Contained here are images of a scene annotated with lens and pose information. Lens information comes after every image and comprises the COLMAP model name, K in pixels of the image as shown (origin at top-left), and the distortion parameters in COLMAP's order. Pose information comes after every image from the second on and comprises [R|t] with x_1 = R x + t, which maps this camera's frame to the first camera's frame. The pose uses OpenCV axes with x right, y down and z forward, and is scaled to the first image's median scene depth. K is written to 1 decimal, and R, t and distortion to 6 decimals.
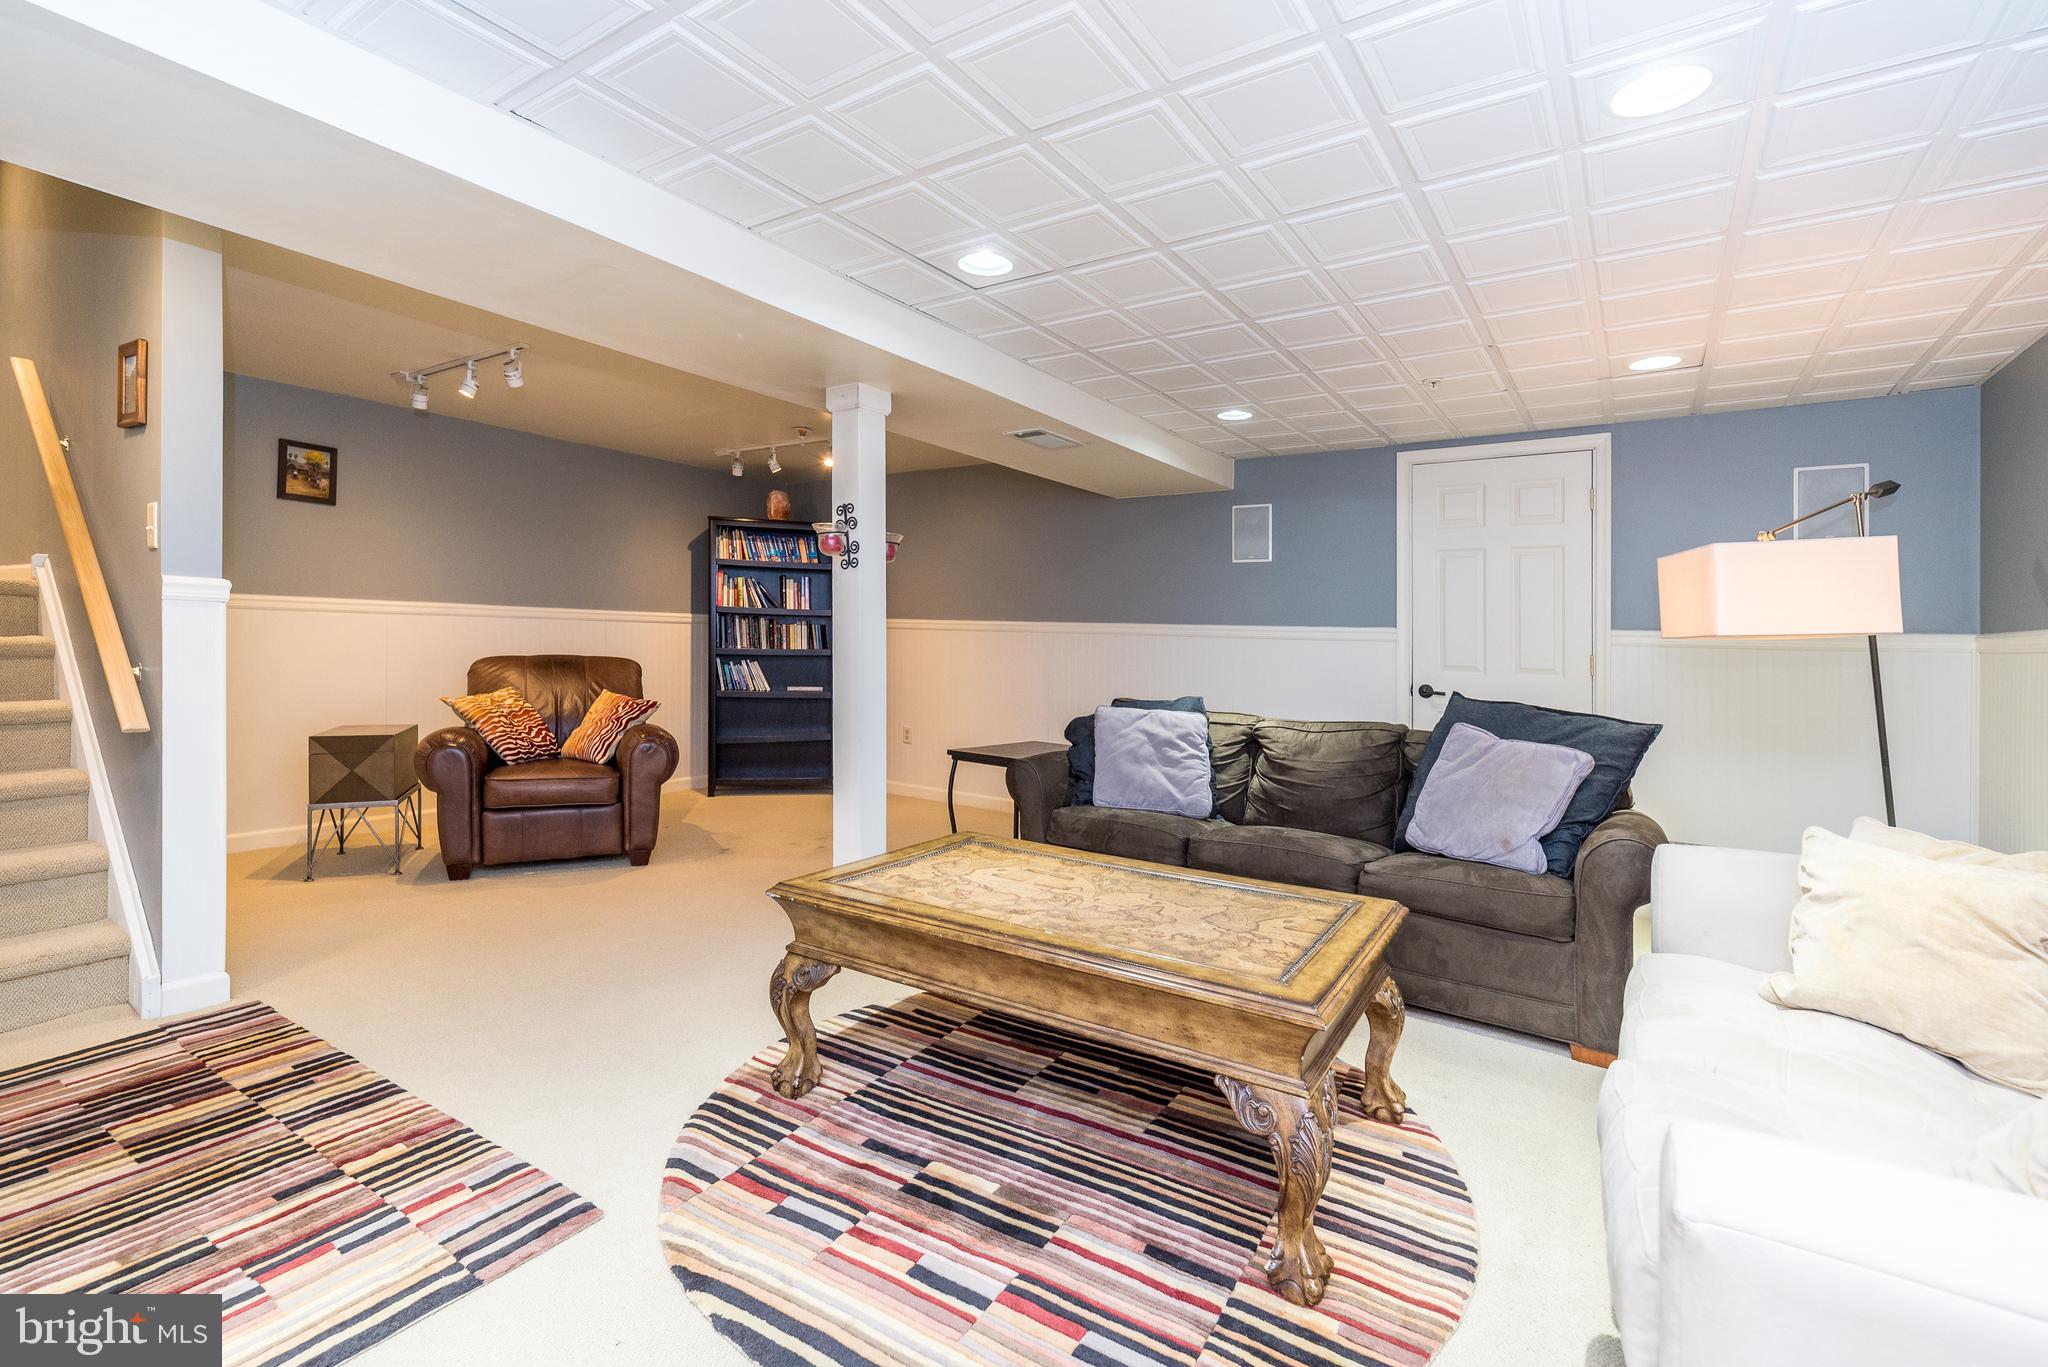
lens RADIAL K [[903.3, 0, 1025.1], [0, 903.3, 686.1], [0, 0, 1]] dist [0.003859, -0.000325]
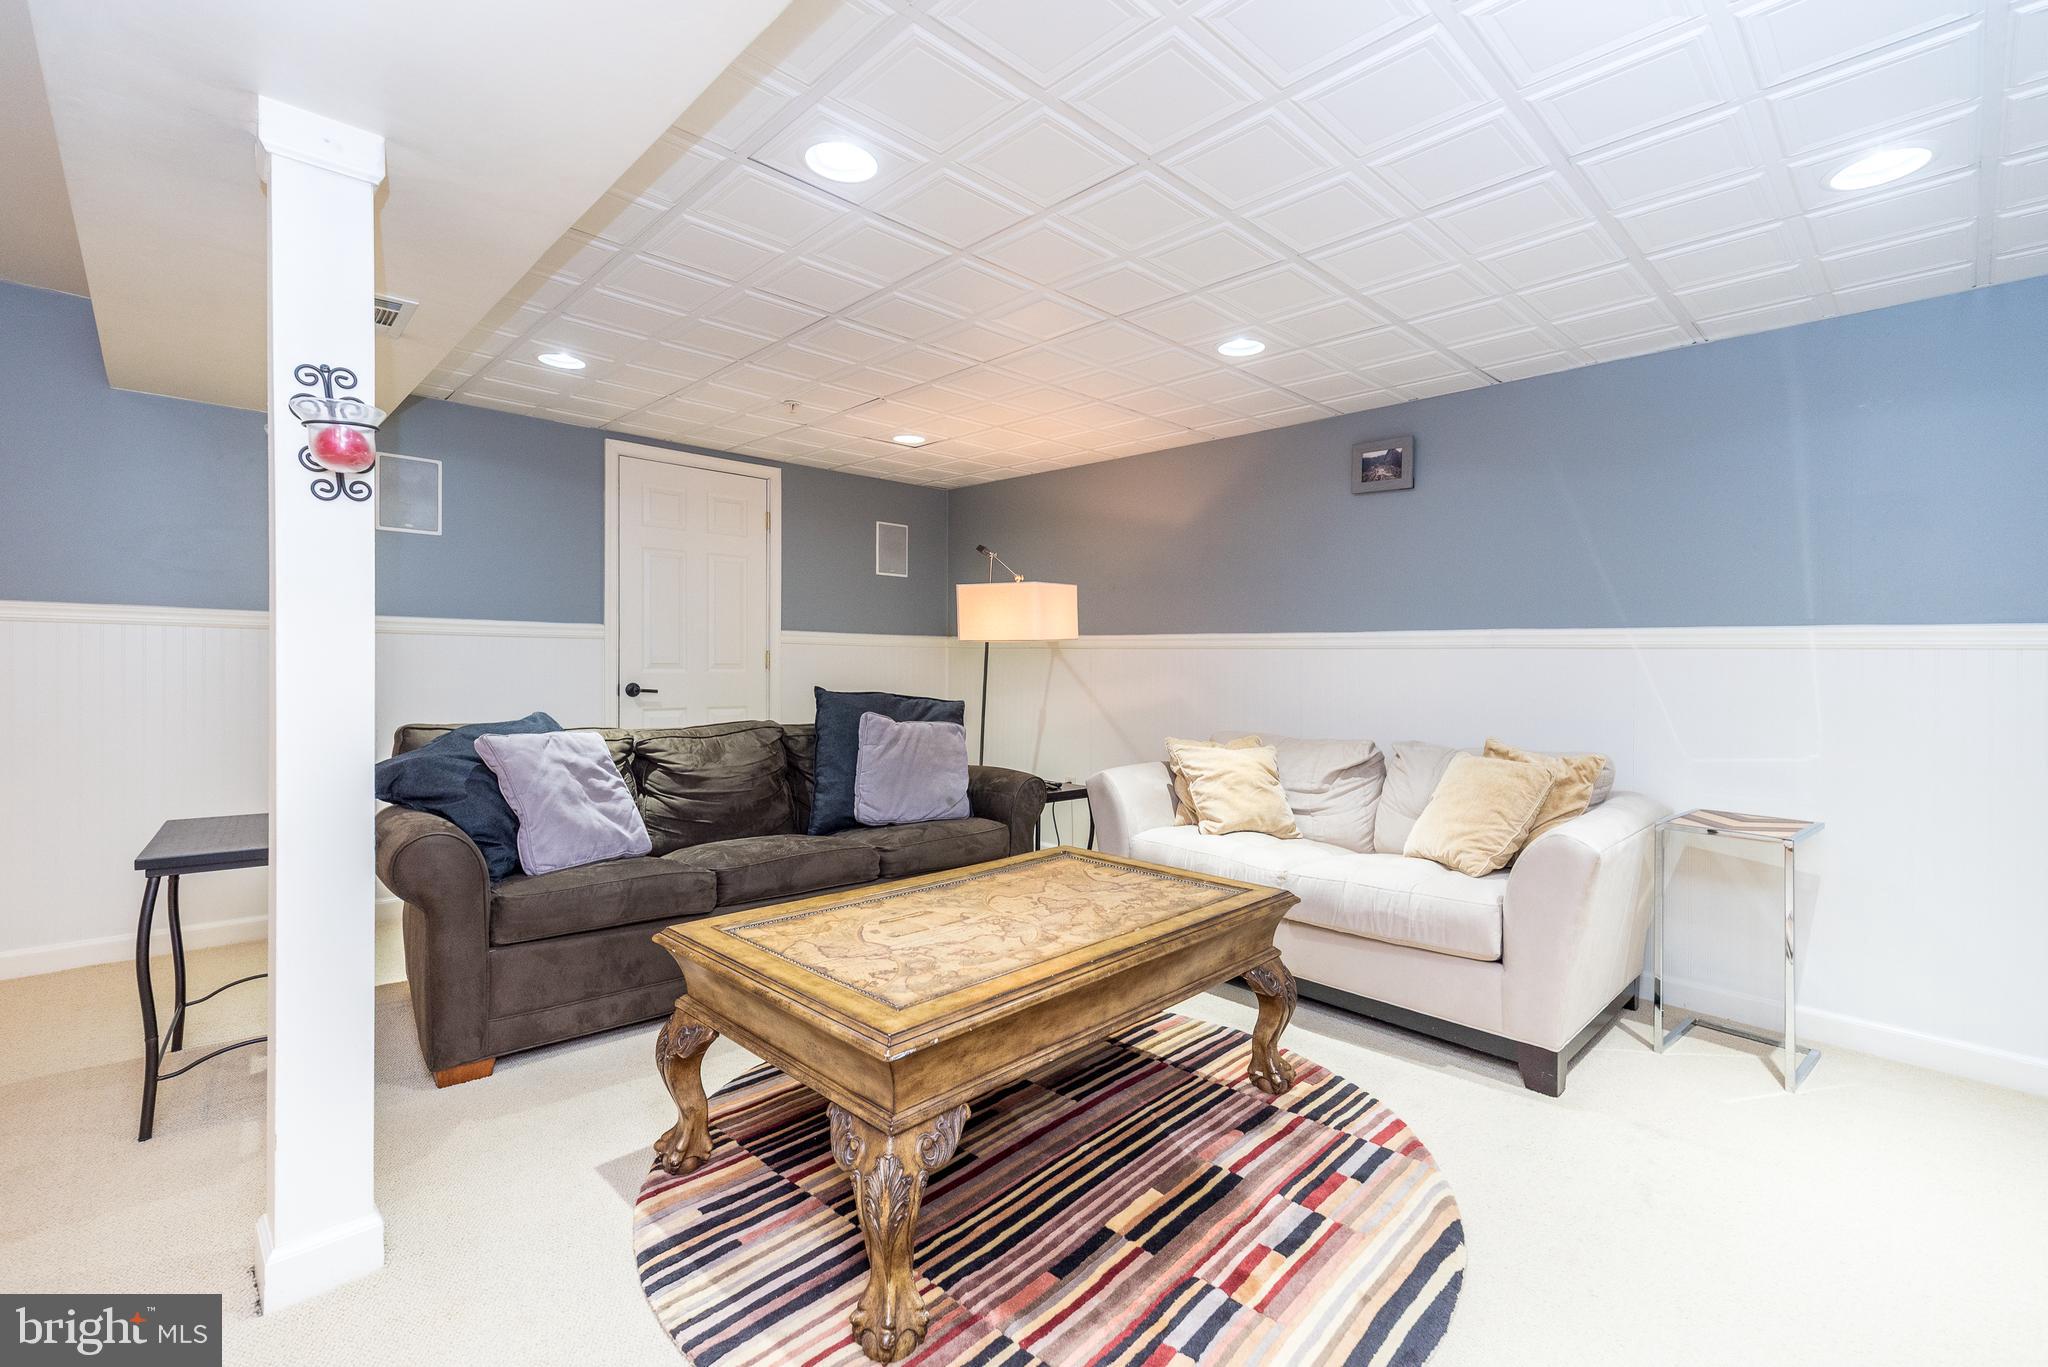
lens RADIAL K [[903.3, 0, 1028.4], [0, 903.3, 679.8], [0, 0, 1]] dist [0.003859, -0.000325]
pose [[0.201812, -0.044409, 0.978417, -0.949715], [0.037543, 0.998588, 0.037581, -0.057593], [-0.978704, 0.029149, 0.203194, 0.845377]]
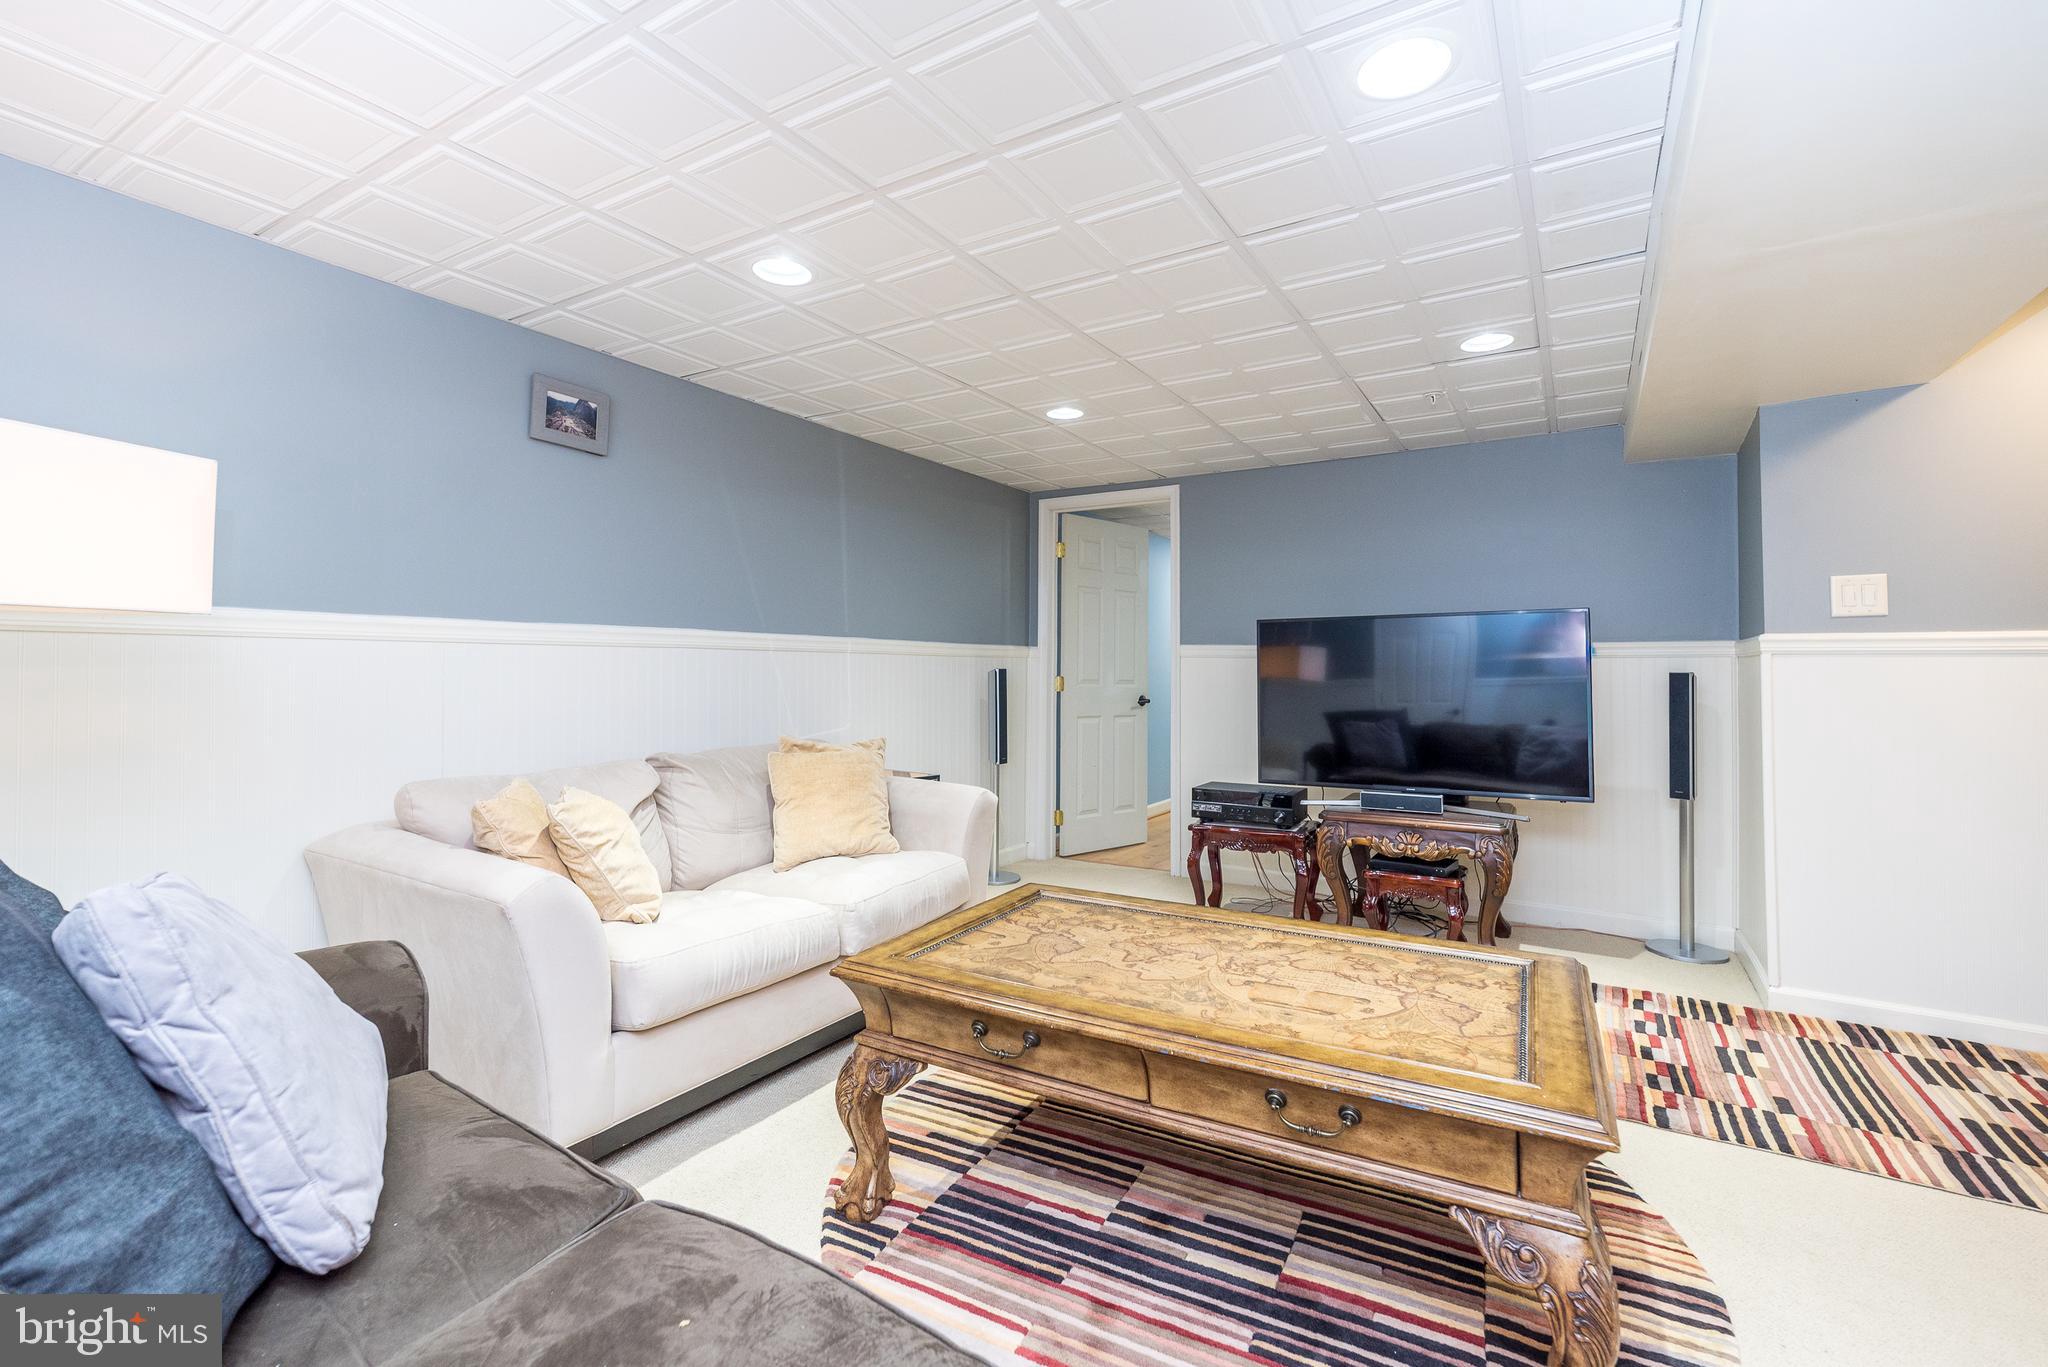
lens RADIAL K [[903.3, 0, 1032.2], [0, 903.3, 667.9], [0, 0, 1]] dist [0.003859, -0.000325]
pose [[-0.997765, -0.031589, -0.058880, 0.336403], [-0.033710, 0.998805, 0.035394, -0.068776], [0.057692, 0.037300, -0.997637, 1.993496]]
